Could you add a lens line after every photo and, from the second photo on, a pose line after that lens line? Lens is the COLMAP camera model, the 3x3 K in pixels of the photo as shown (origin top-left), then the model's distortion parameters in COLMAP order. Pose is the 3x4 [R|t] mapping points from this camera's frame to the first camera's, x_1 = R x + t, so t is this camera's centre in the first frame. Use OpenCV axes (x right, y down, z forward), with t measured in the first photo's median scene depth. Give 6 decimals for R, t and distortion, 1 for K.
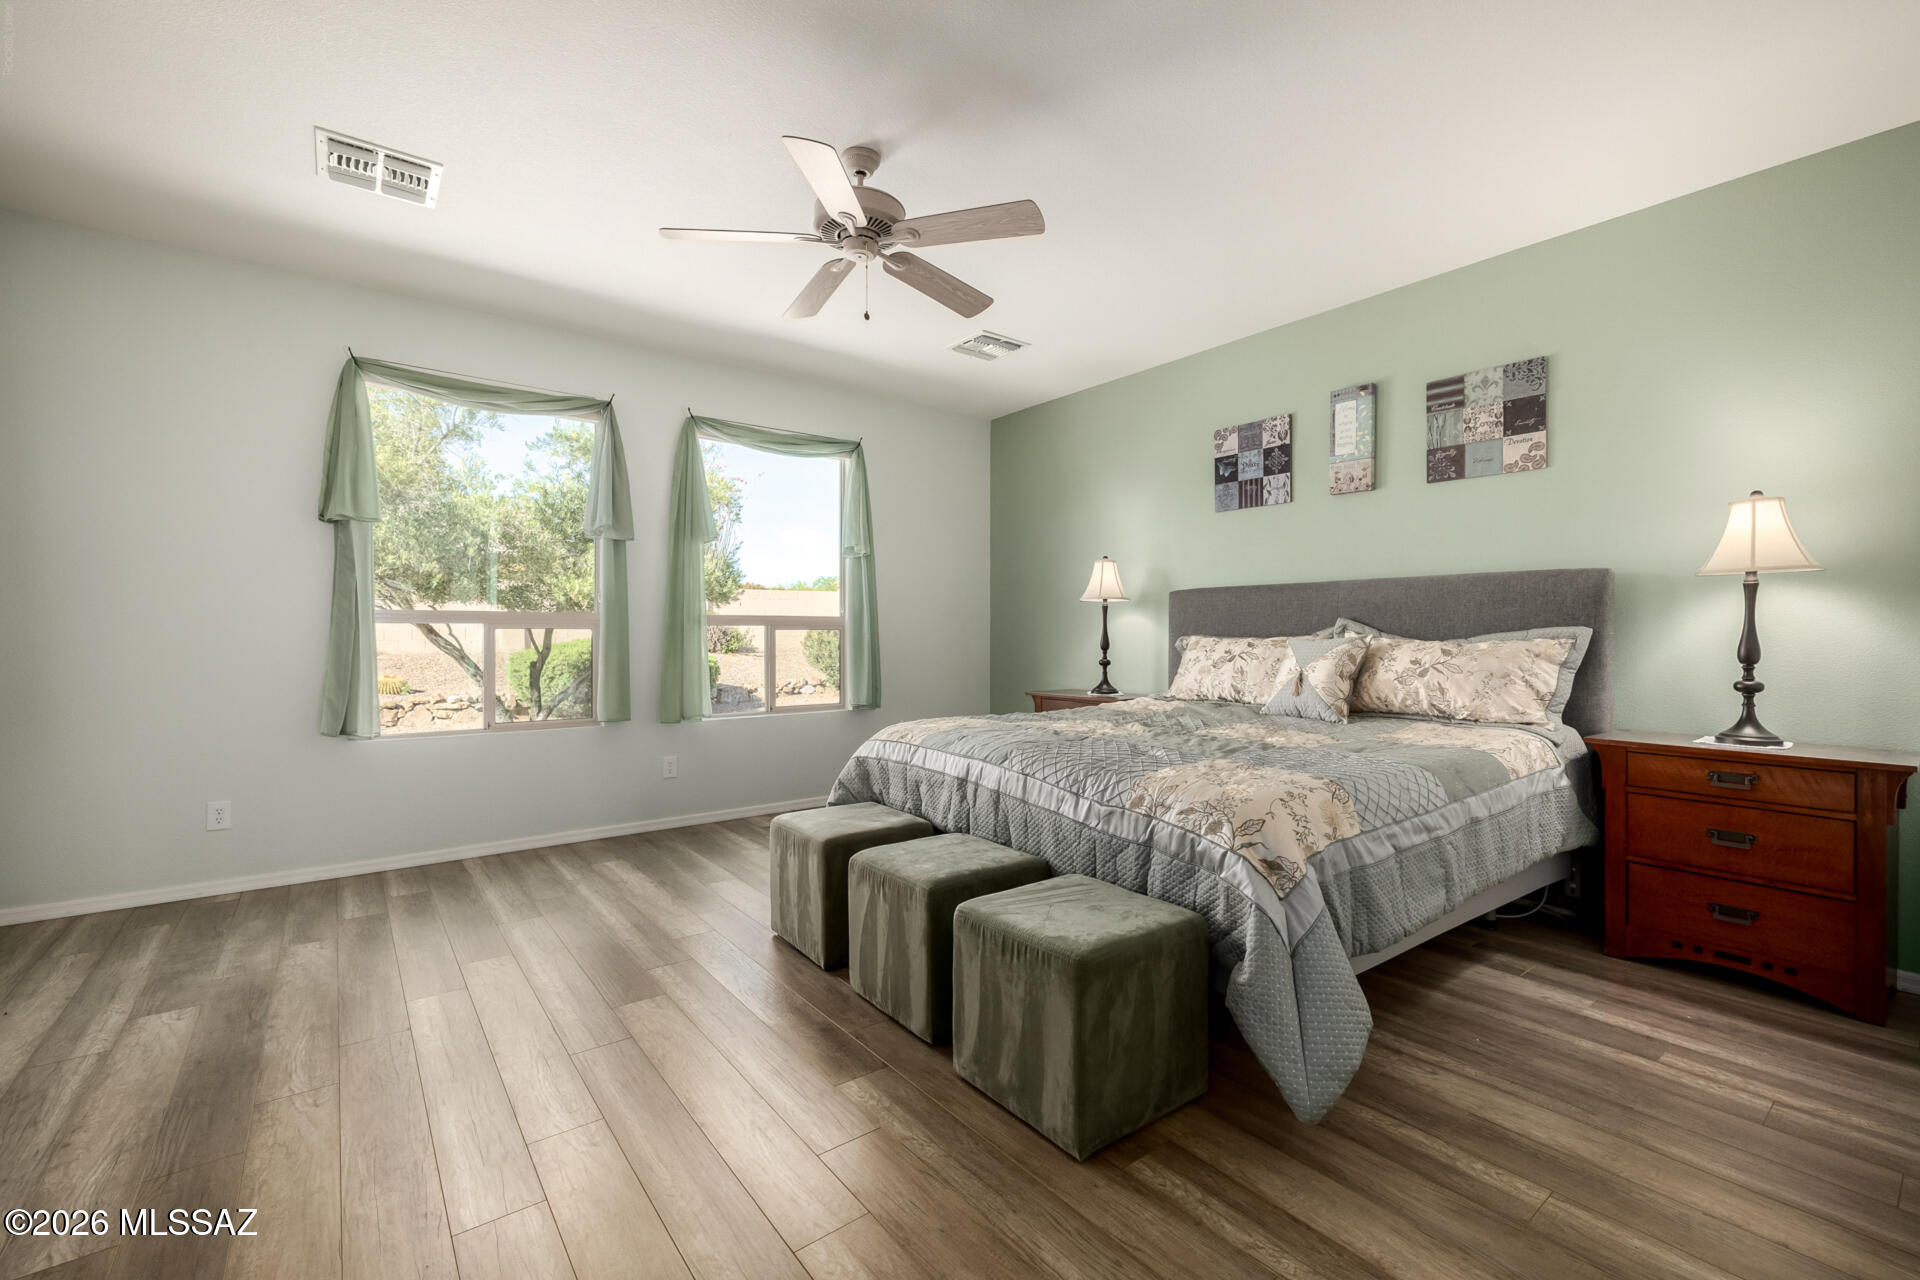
lens RADIAL K [[815.6, 0, 957.6], [0, 815.6, 636.4], [0, 0, 1]] dist [-0.000583, 0.000667]
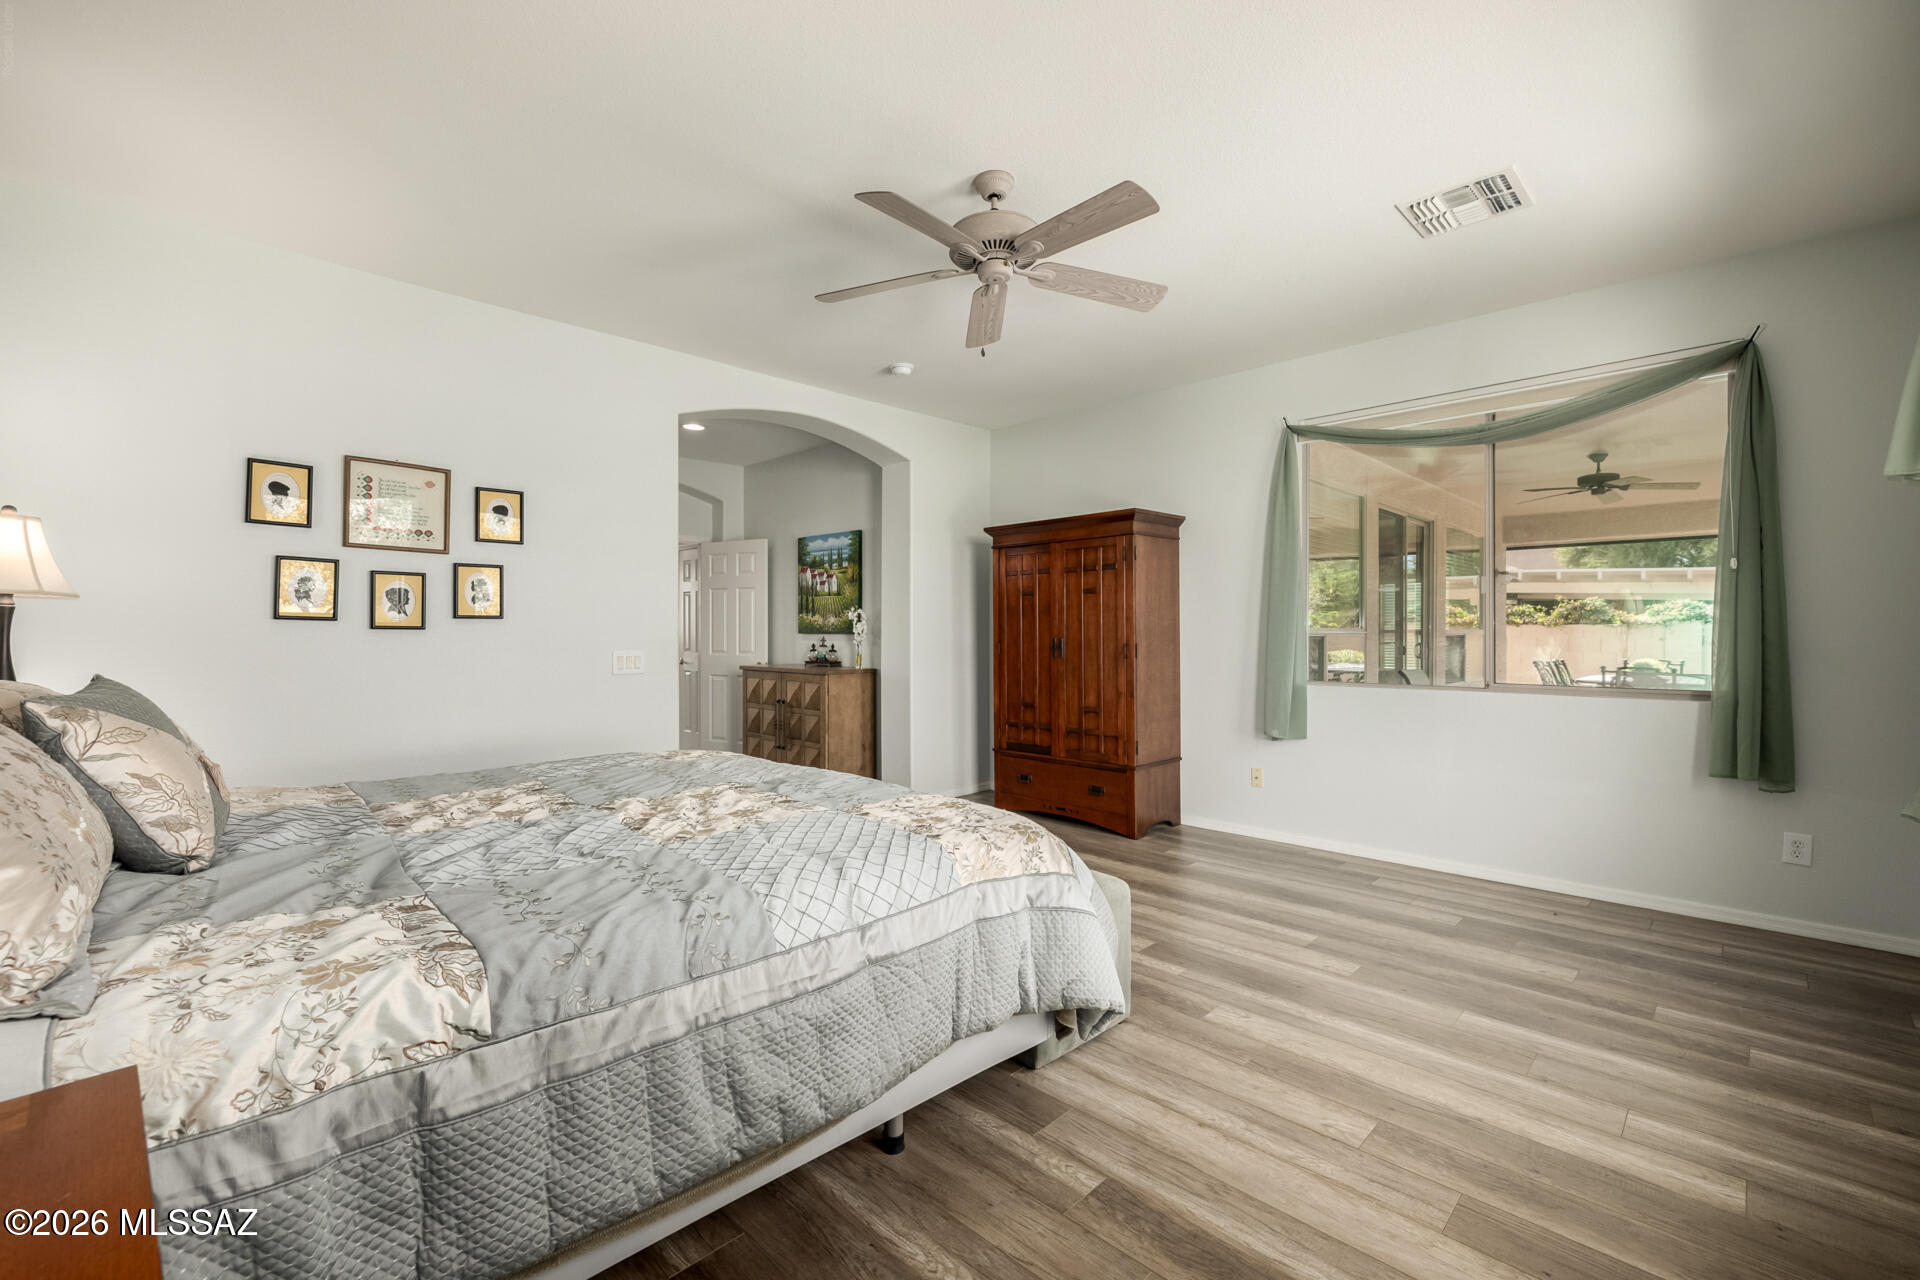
lens RADIAL K [[872.0, 0, 963.1], [0, 872.0, 633.8], [0, 0, 1]] dist [0.000246, 0.000021]
pose [[-0.991799, 0.003216, -0.127767, 0.053346], [0.002699, 0.999987, 0.004218, -0.035890], [0.127779, 0.003838, -0.991795, 2.040760]]
